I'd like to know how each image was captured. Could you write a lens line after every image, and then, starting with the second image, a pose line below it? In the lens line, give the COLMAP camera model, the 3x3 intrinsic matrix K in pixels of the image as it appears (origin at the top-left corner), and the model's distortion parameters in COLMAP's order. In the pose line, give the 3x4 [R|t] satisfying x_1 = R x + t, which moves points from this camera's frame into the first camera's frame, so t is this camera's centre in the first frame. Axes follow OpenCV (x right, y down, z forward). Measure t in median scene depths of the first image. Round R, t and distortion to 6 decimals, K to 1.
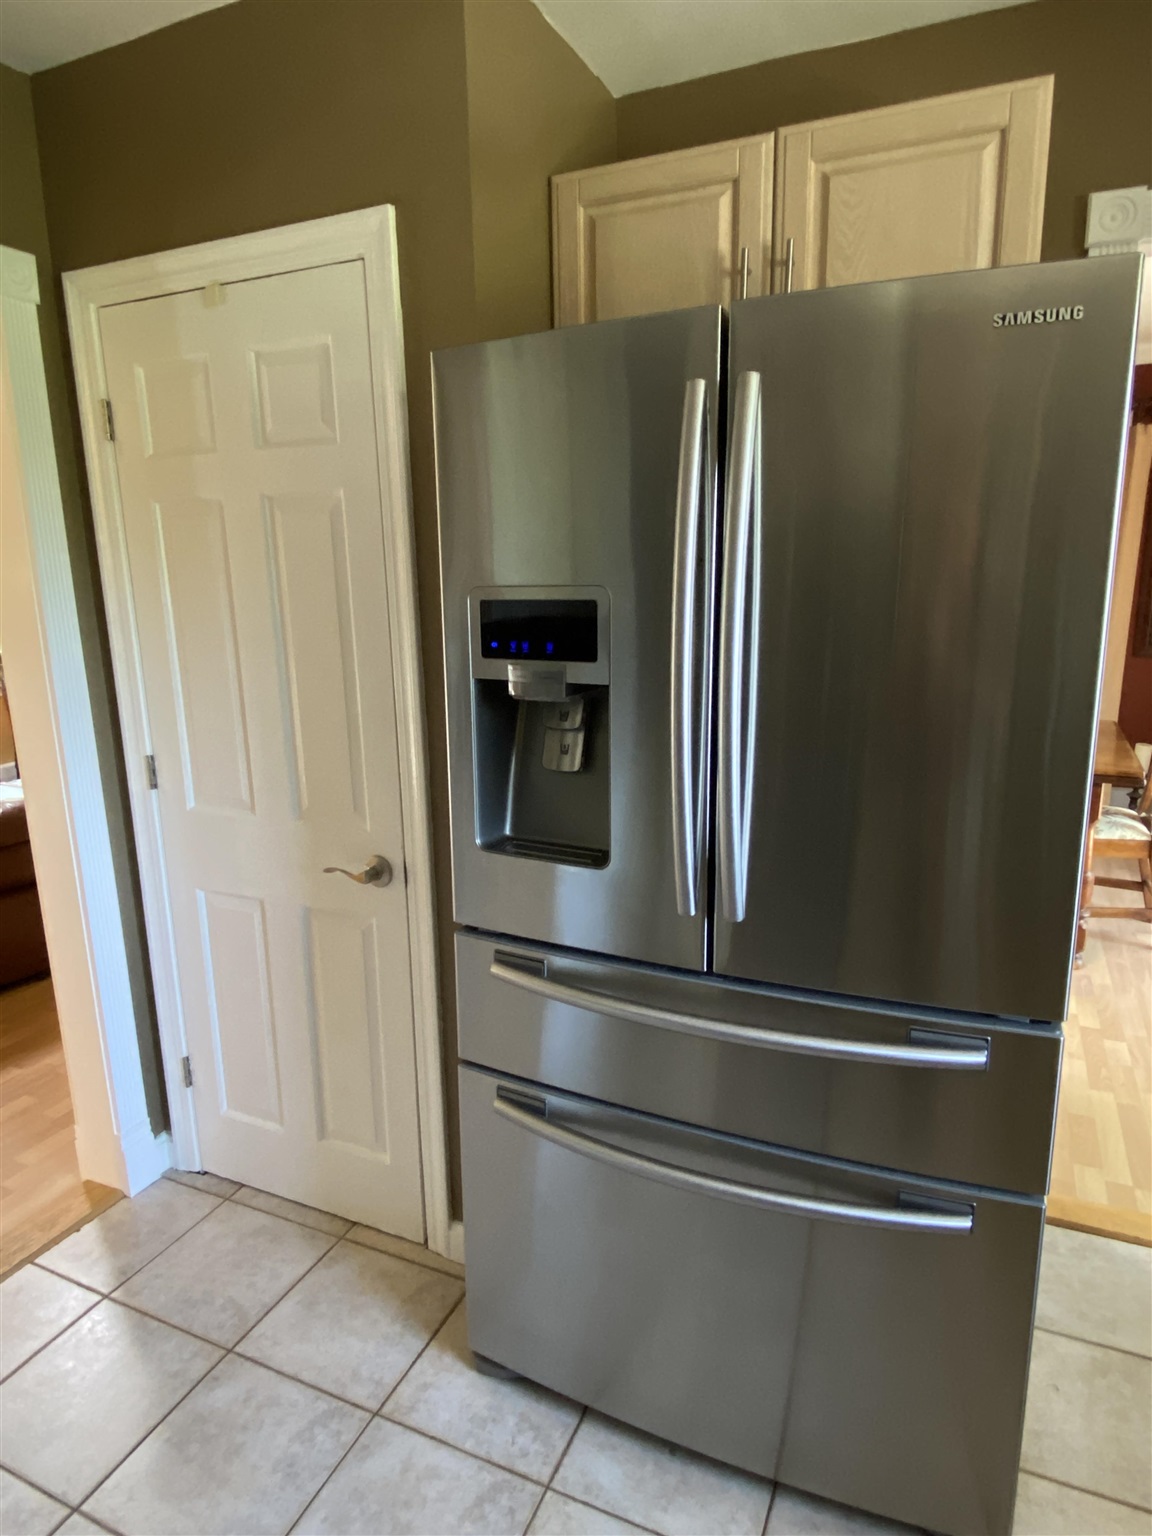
lens RADIAL K [[936.9, 0, 576.0], [0, 936.9, 768.0], [0, 0, 1]] dist [-0.005691, -0.002834]
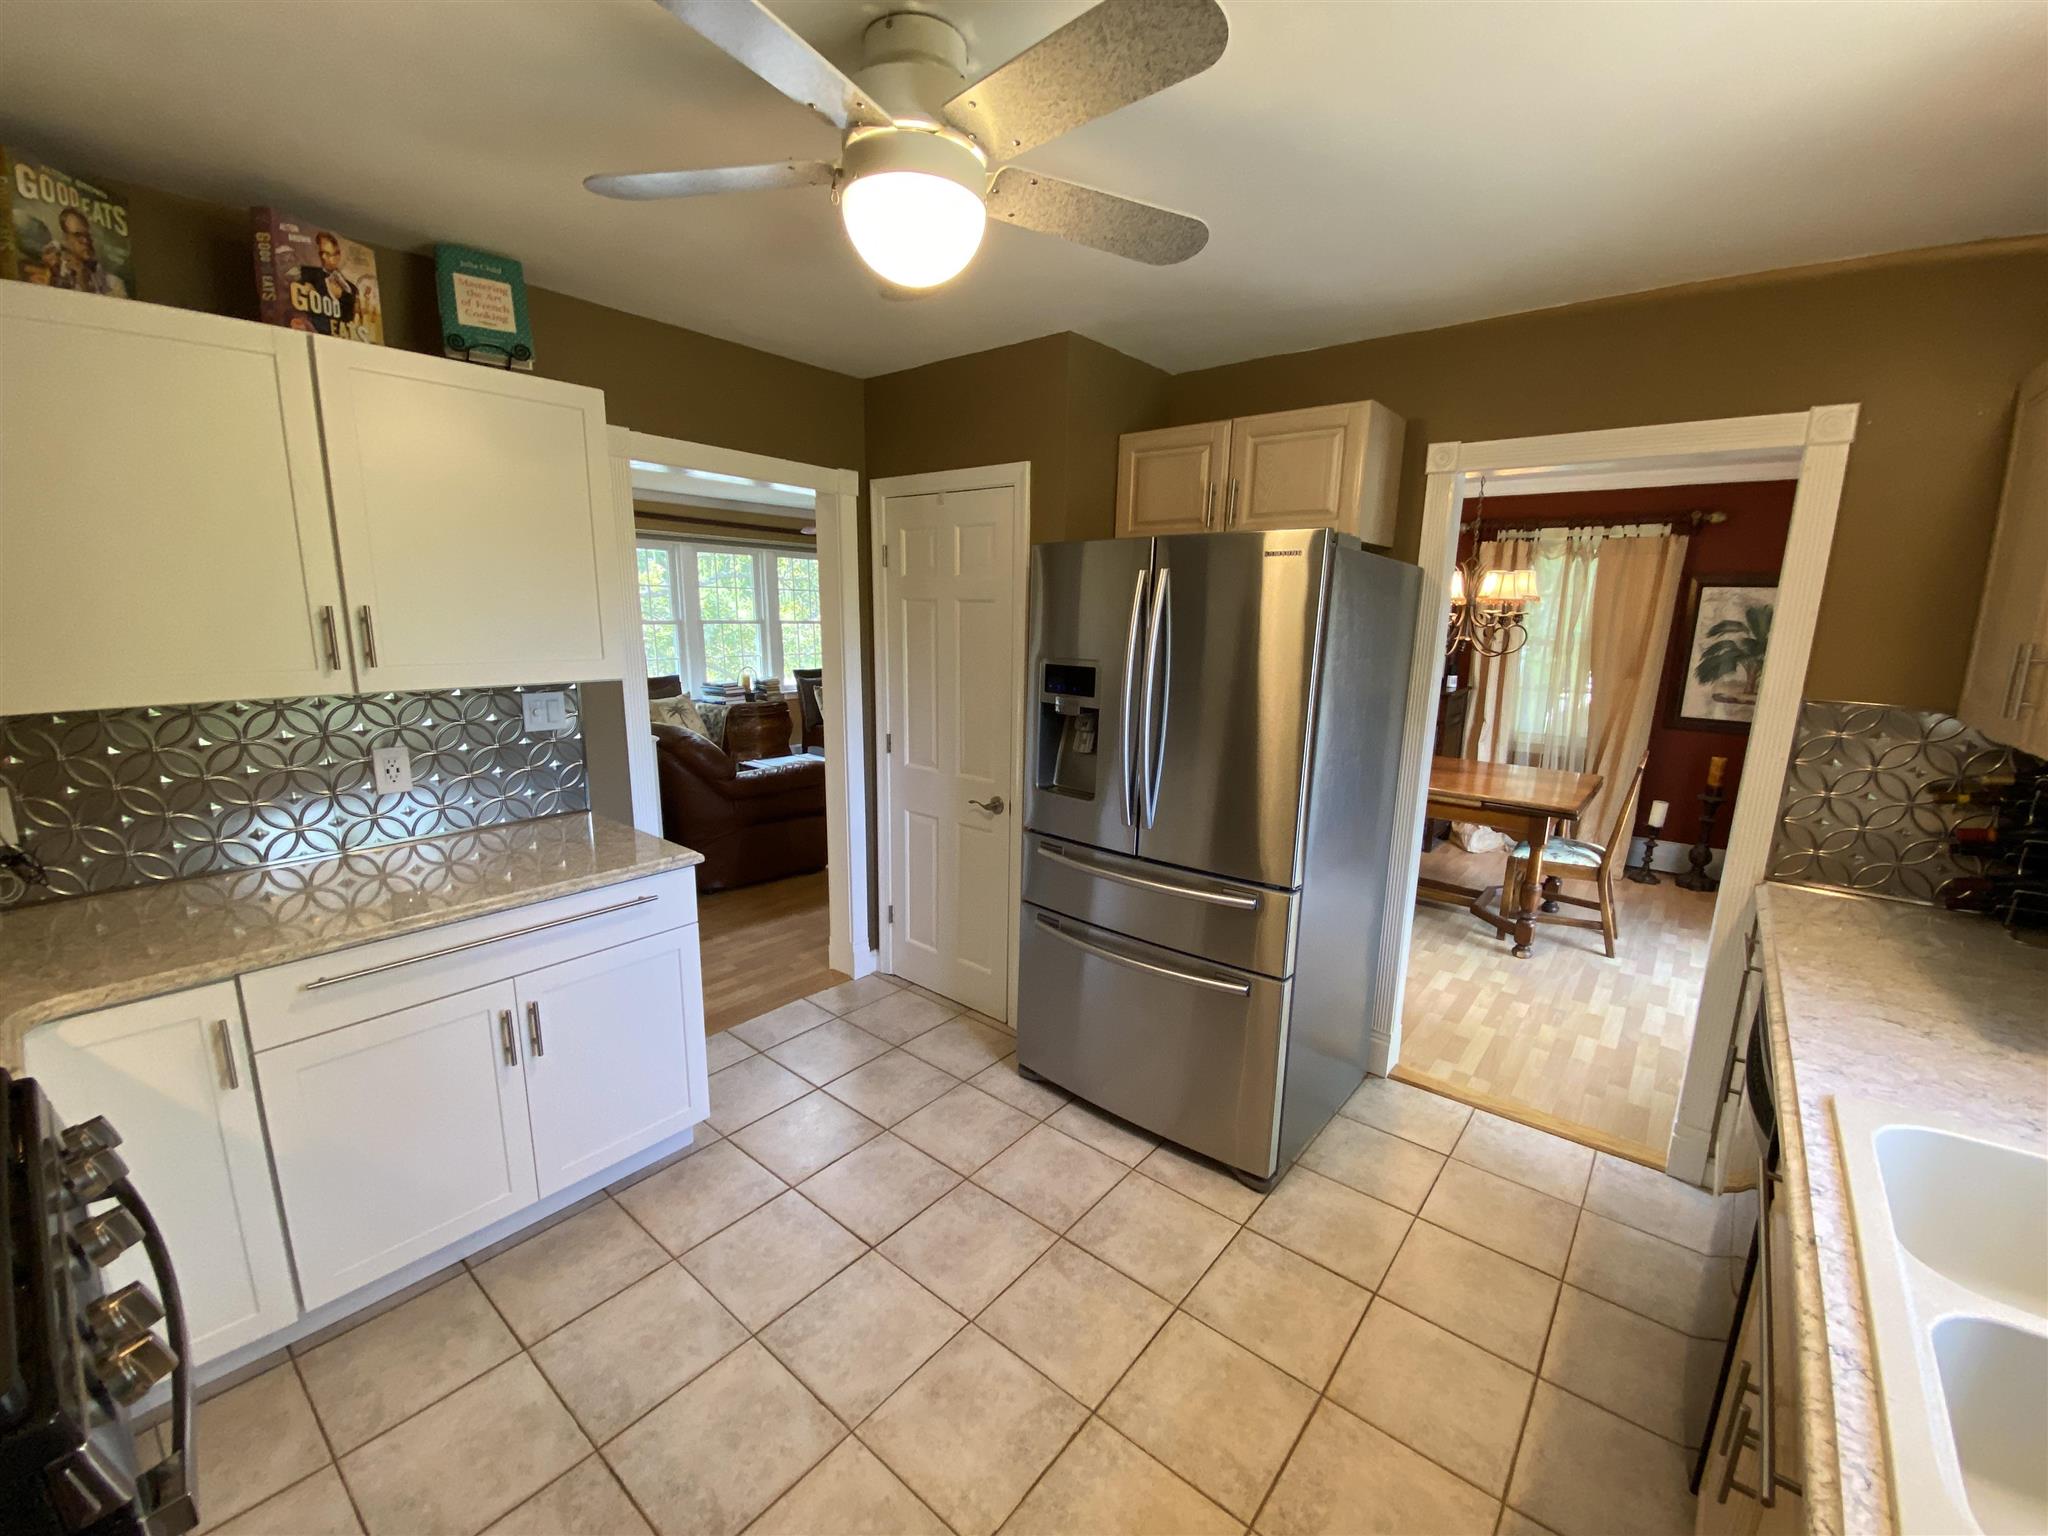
lens RADIAL K [[838.0, 0, 1029.0], [0, 838.0, 776.2], [0, 0, 1]] dist [0.002137, -0.011373]
pose [[0.963217, 0.087973, -0.253916, 0.284026], [-0.093794, 0.995532, -0.010887, 0.071550], [0.251824, 0.034302, 0.967165, -0.628654]]
